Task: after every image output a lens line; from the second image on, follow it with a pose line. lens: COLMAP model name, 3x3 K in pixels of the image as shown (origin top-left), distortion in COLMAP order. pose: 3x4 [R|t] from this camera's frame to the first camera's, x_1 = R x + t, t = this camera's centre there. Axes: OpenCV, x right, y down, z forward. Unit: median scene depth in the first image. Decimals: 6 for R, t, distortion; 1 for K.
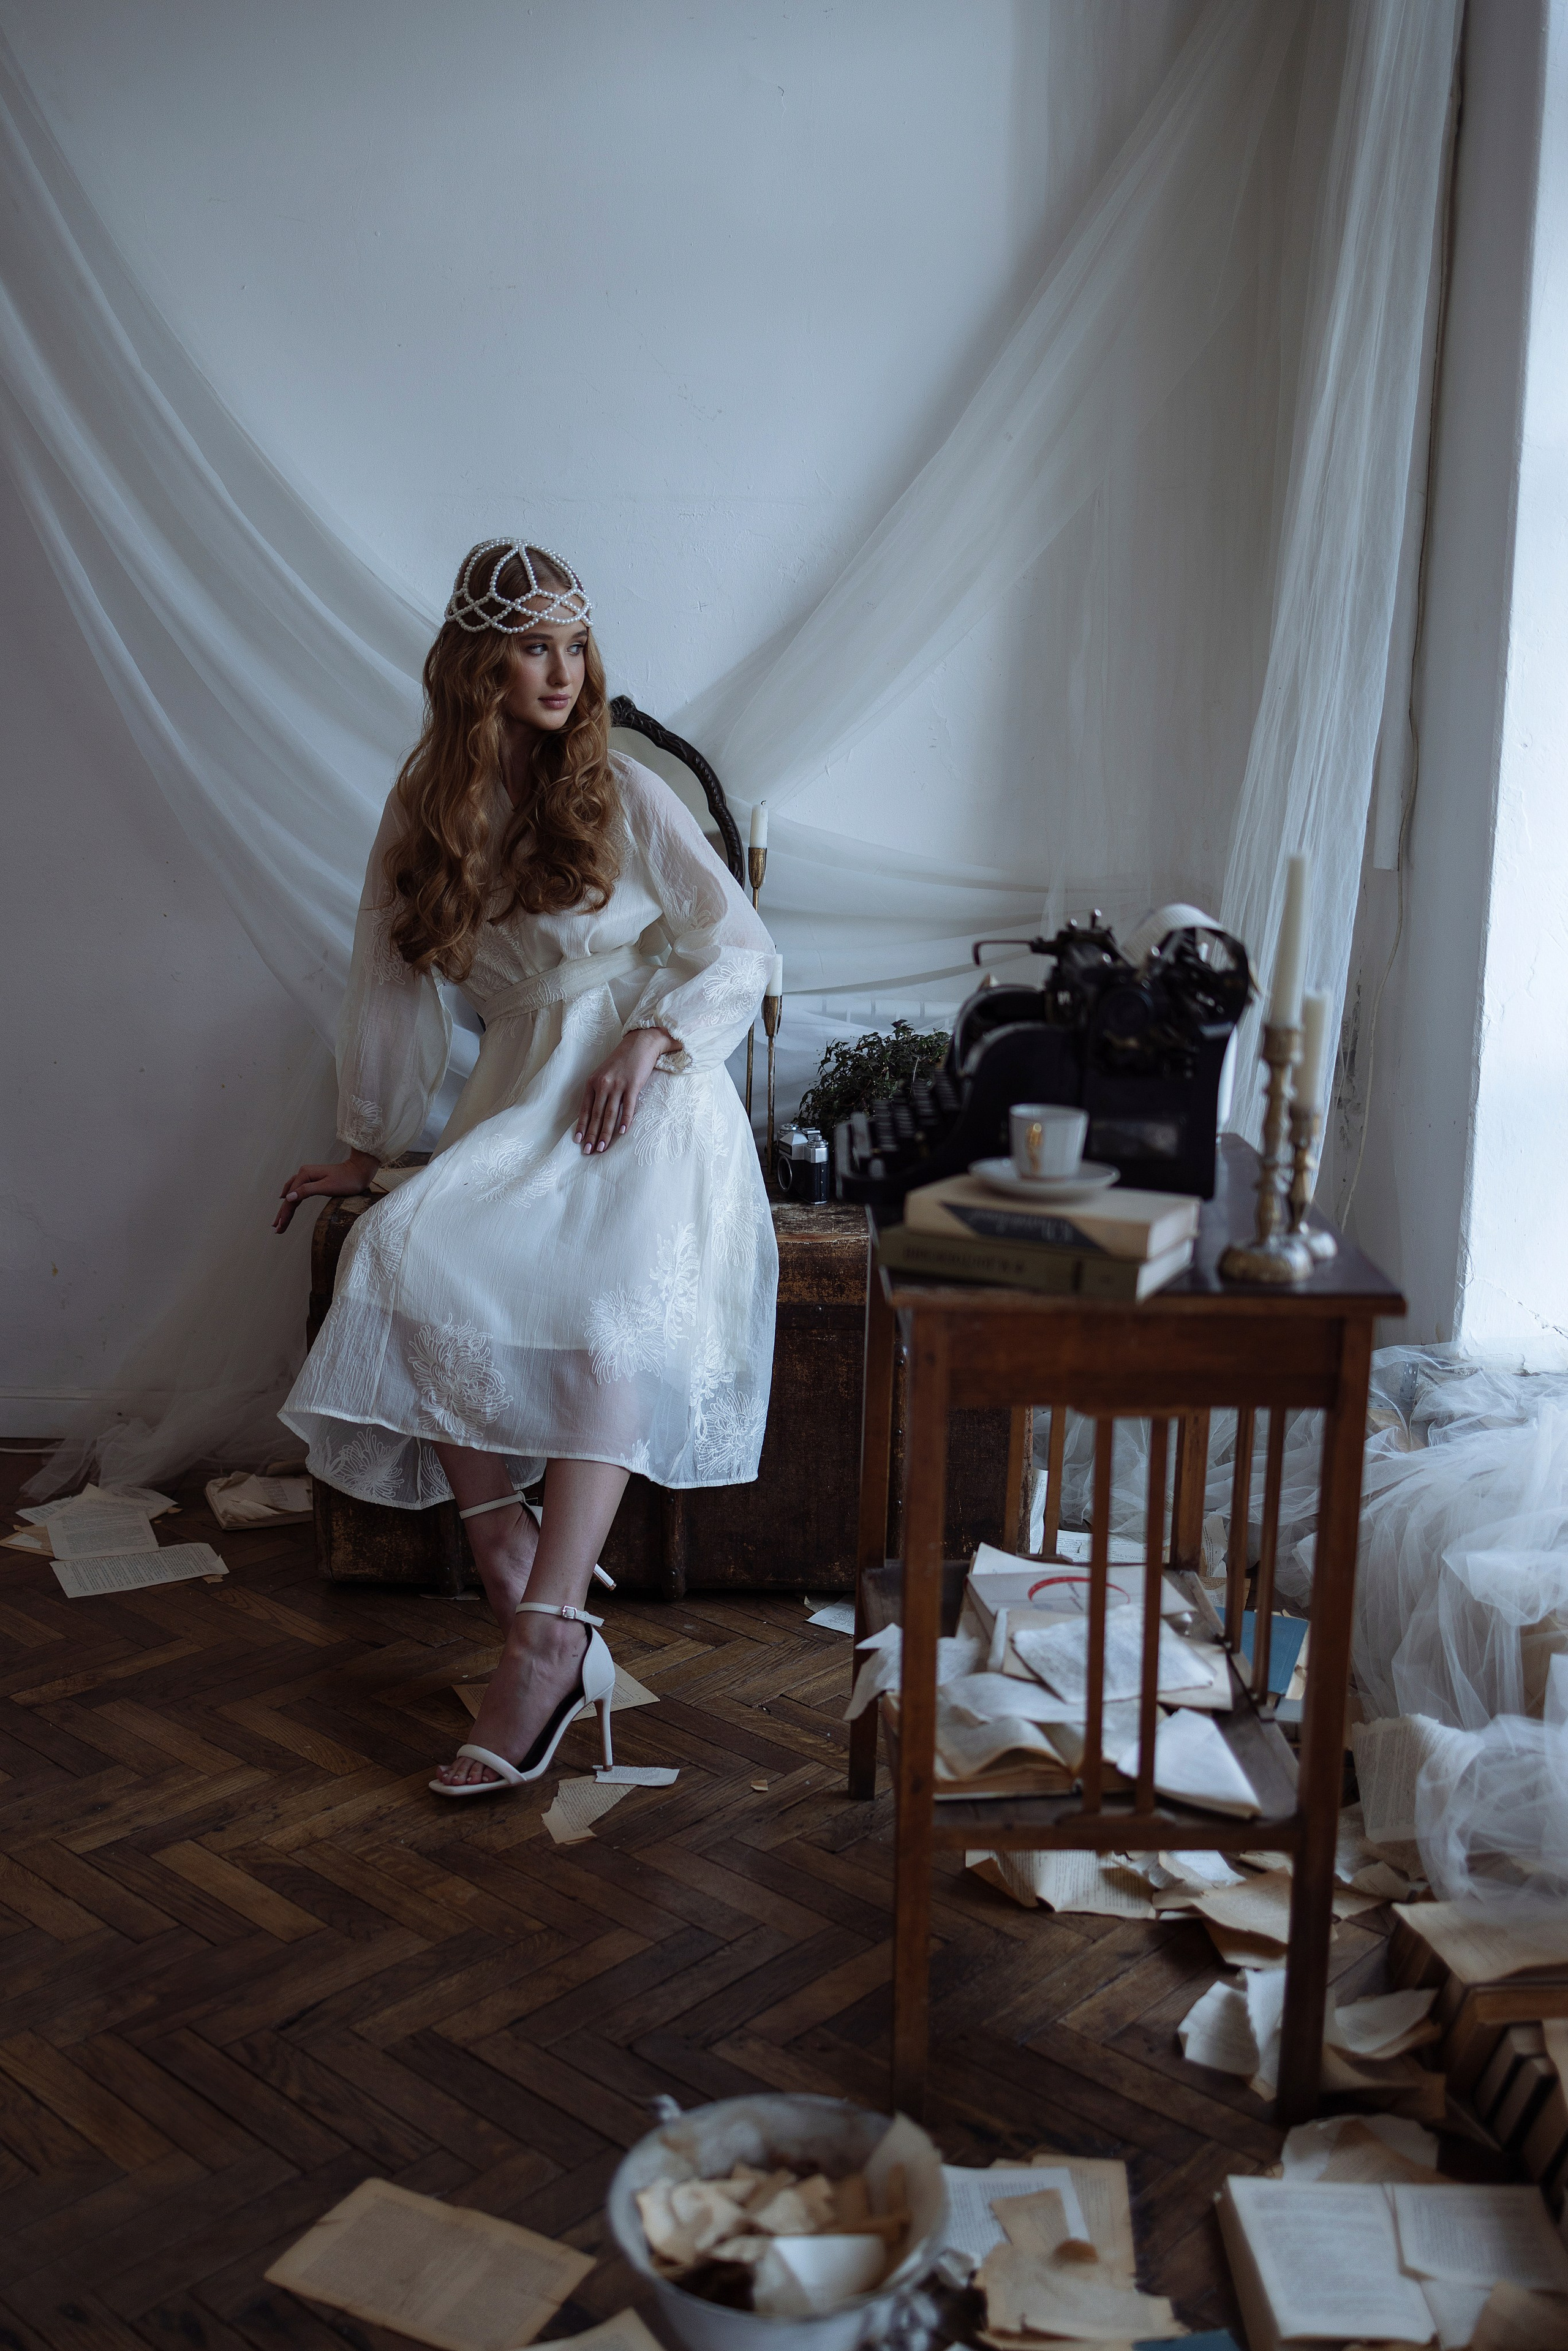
lens RADIAL K [[2373.7, 0, 771.6], [0, 2373.7, 1186.1], [0, 0, 1]] dist [0.025814, 0.000000]
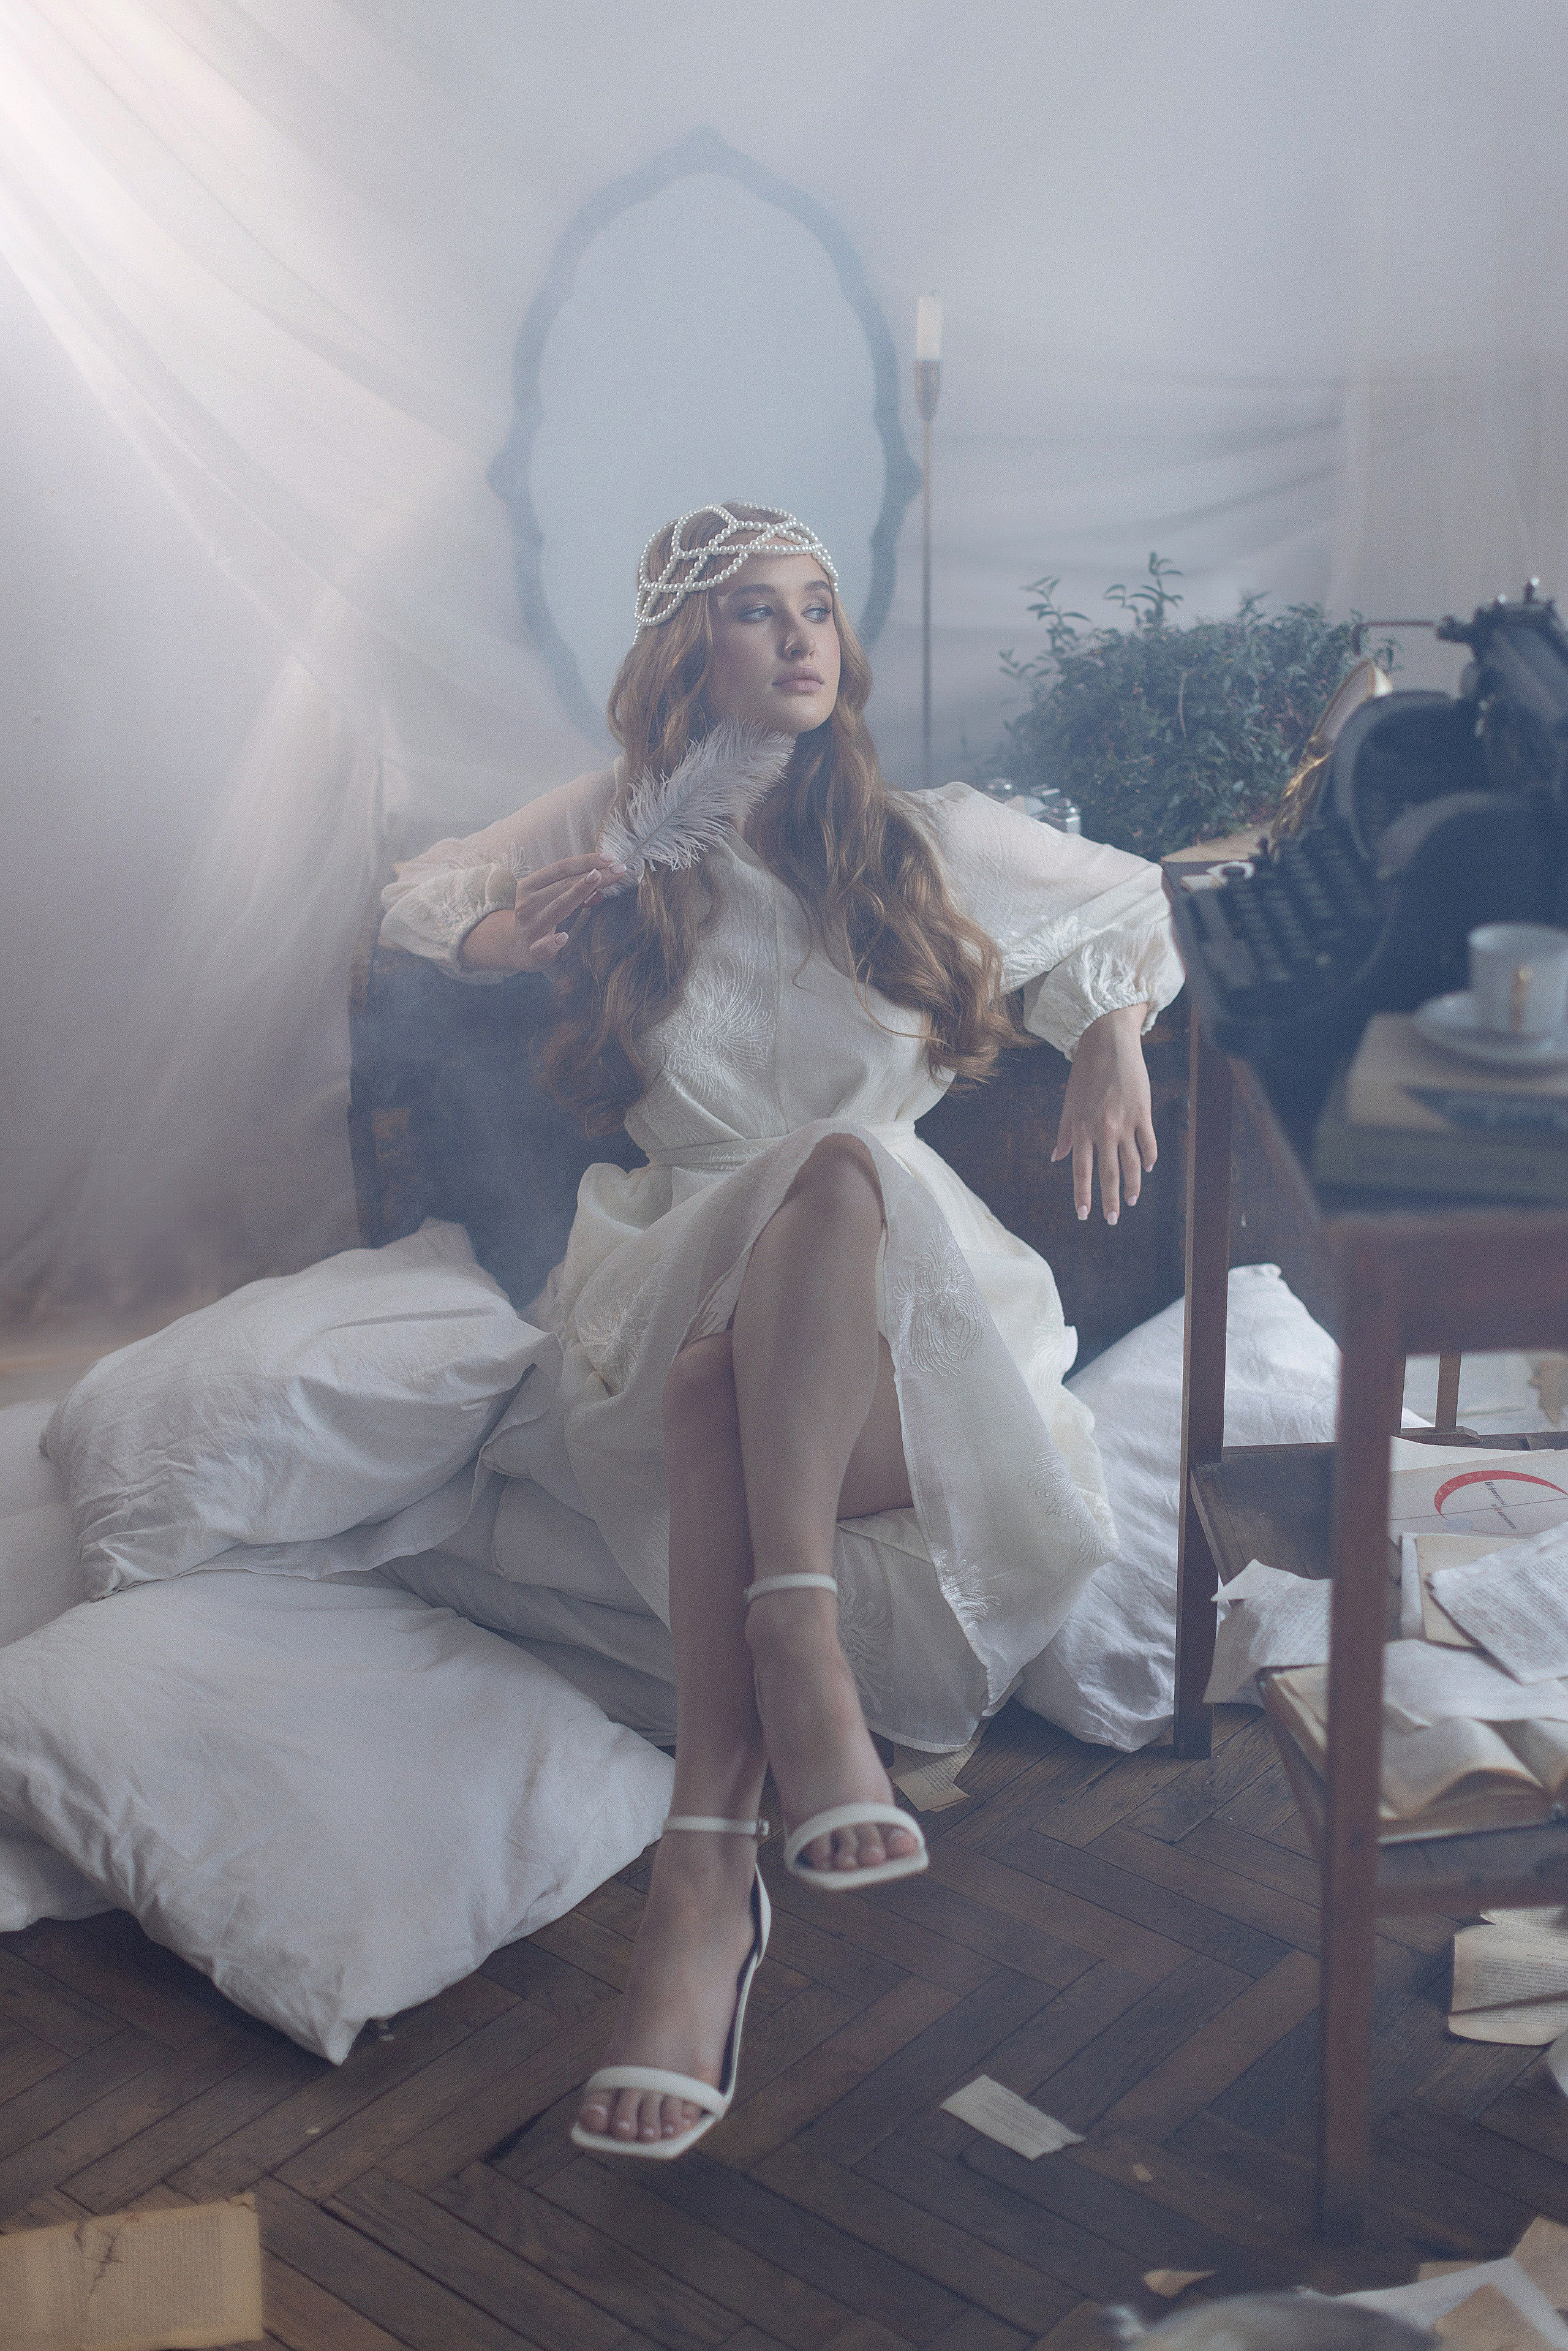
lens RADIAL K [[3440.2, 0, 806.4], [0, 3440.2, 1162.2], [0, 0, 1]] dist [0.004189, 0.000000]
pose [[0.998313, -0.056512, 0.013309, -0.099446], [0.053268, 0.982737, 0.177176, -0.138147], [-0.023092, -0.176169, 0.984089, -0.018916]]
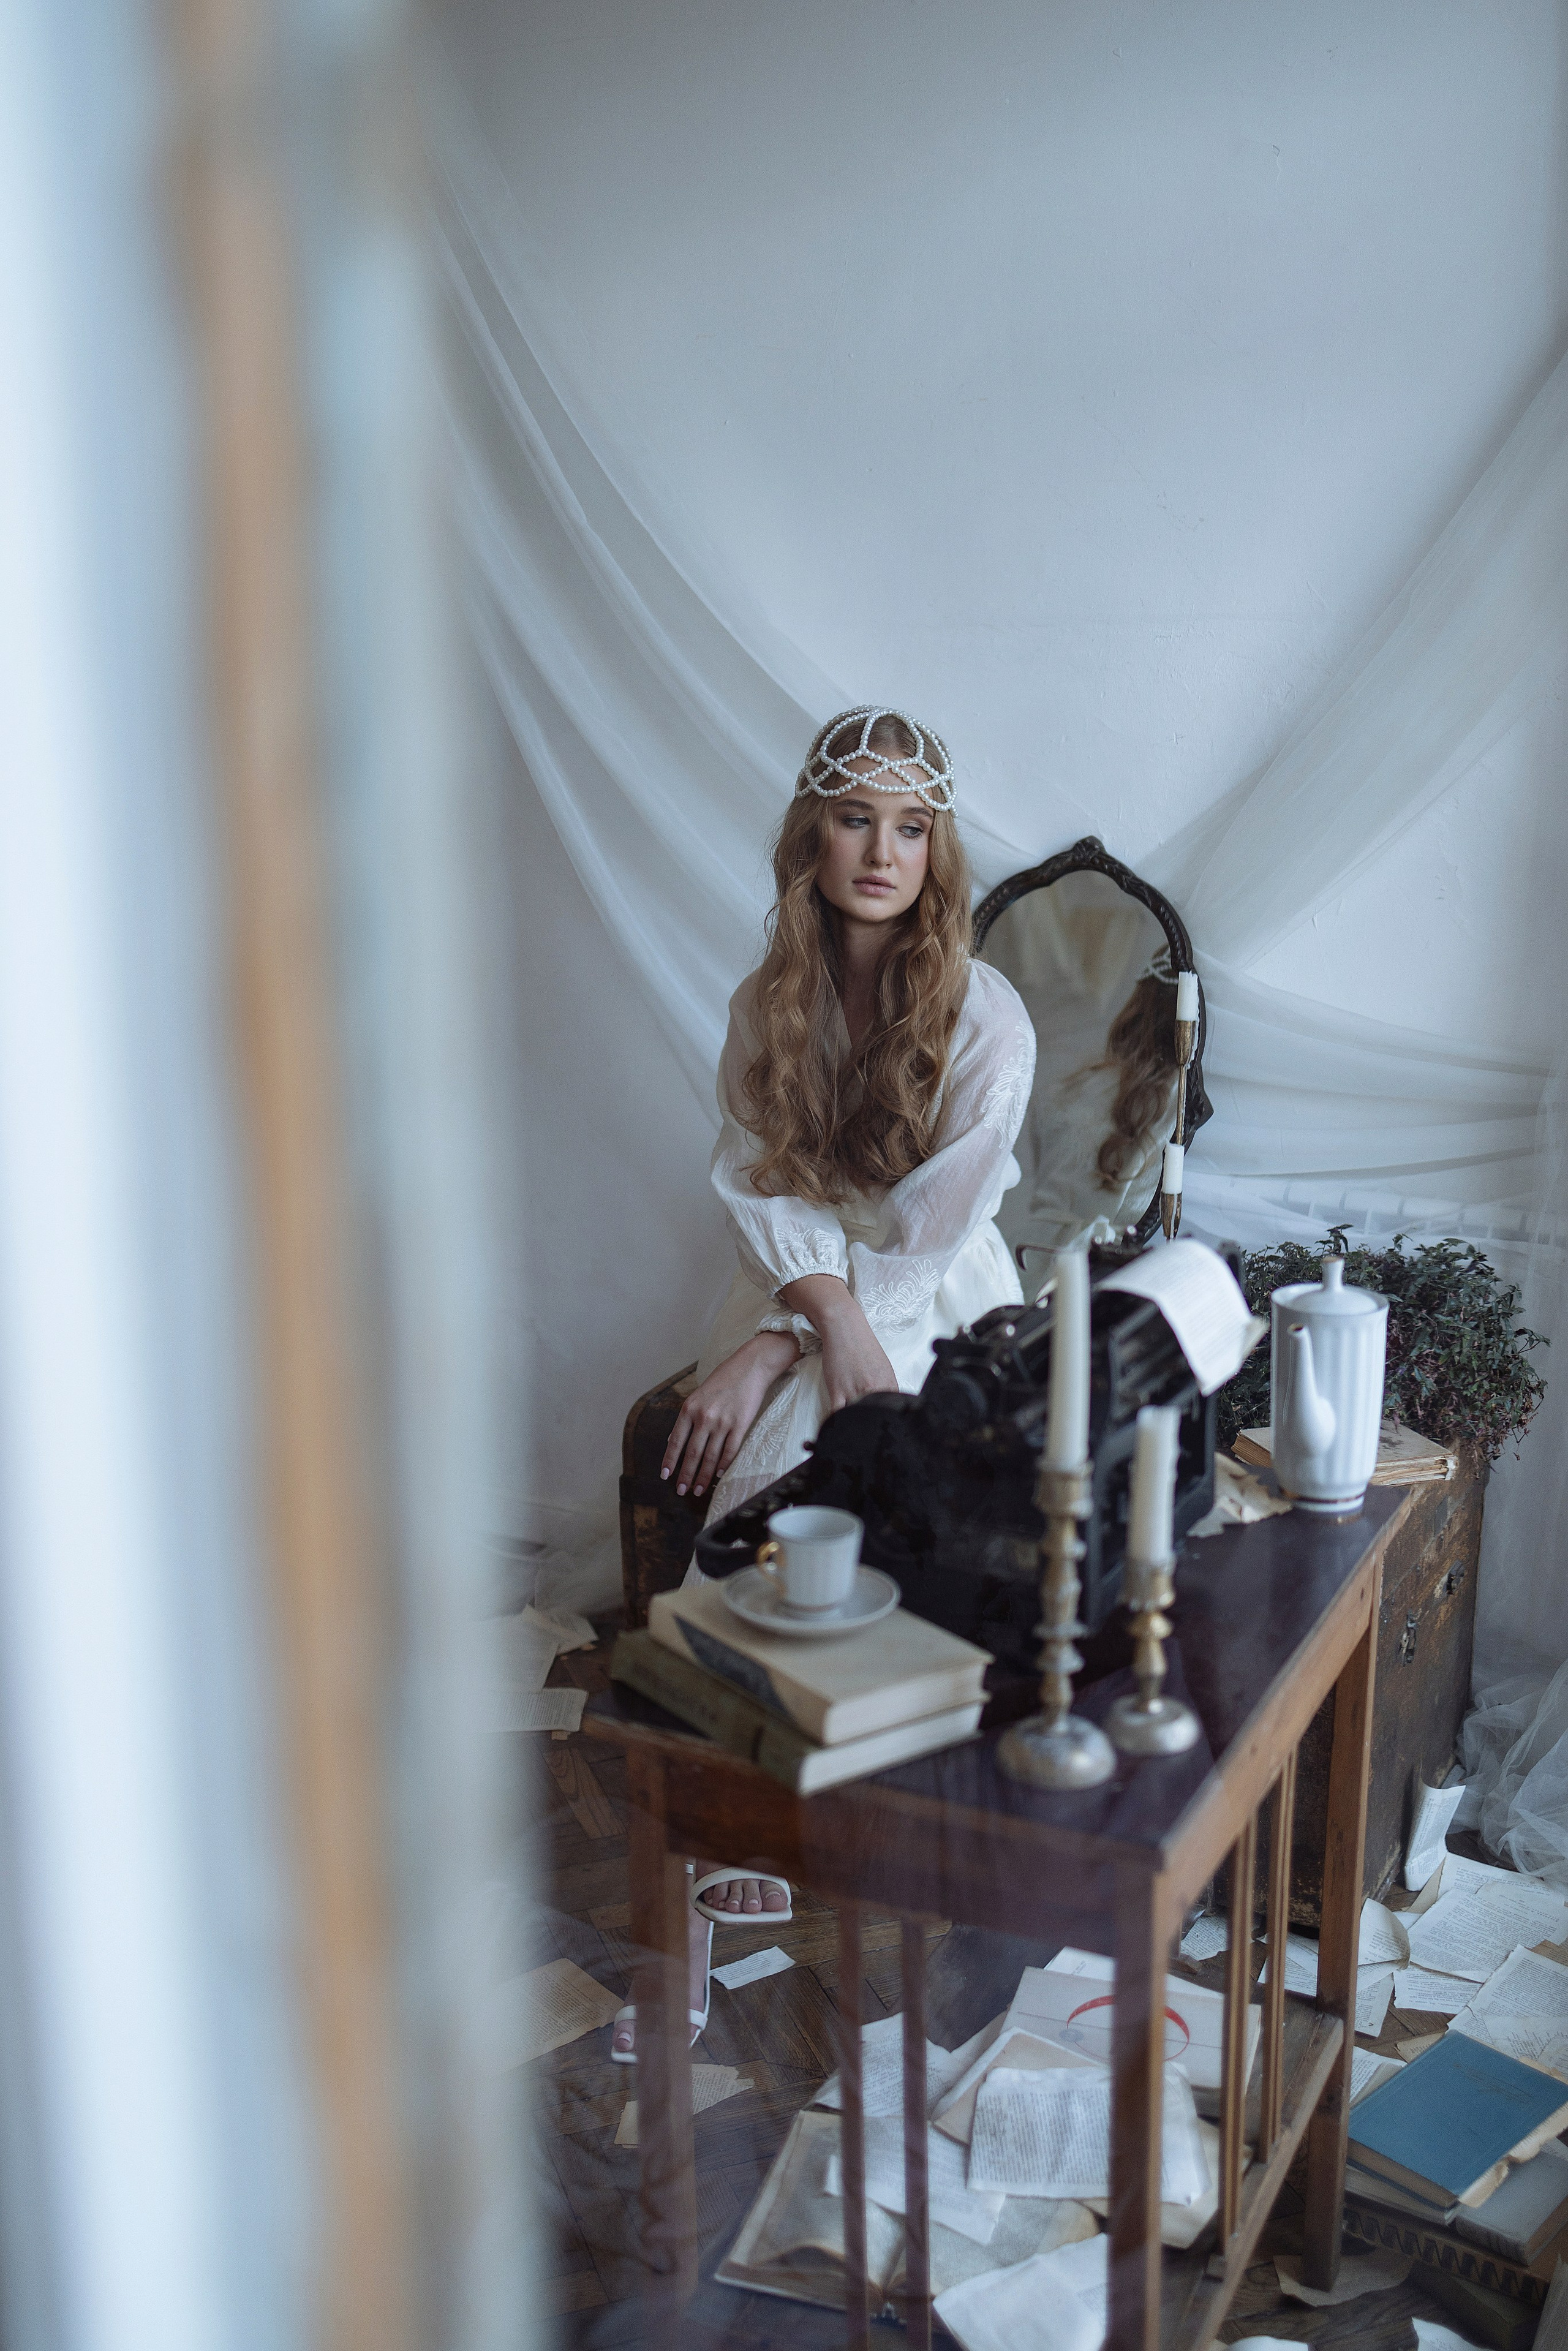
lens RADIAL K [[2373.7, 0, 776.0], [0, 2373.7, 1183.9], [0, 0, 1]] dist [0.025814, 0.000000]
pose [[0.876461, 0.078838, -0.474975, 0.424258], [-0.068577, 0.996886, 0.038923, -0.157386], [0.476565, -0.001542, 0.879138, 0.223796]]
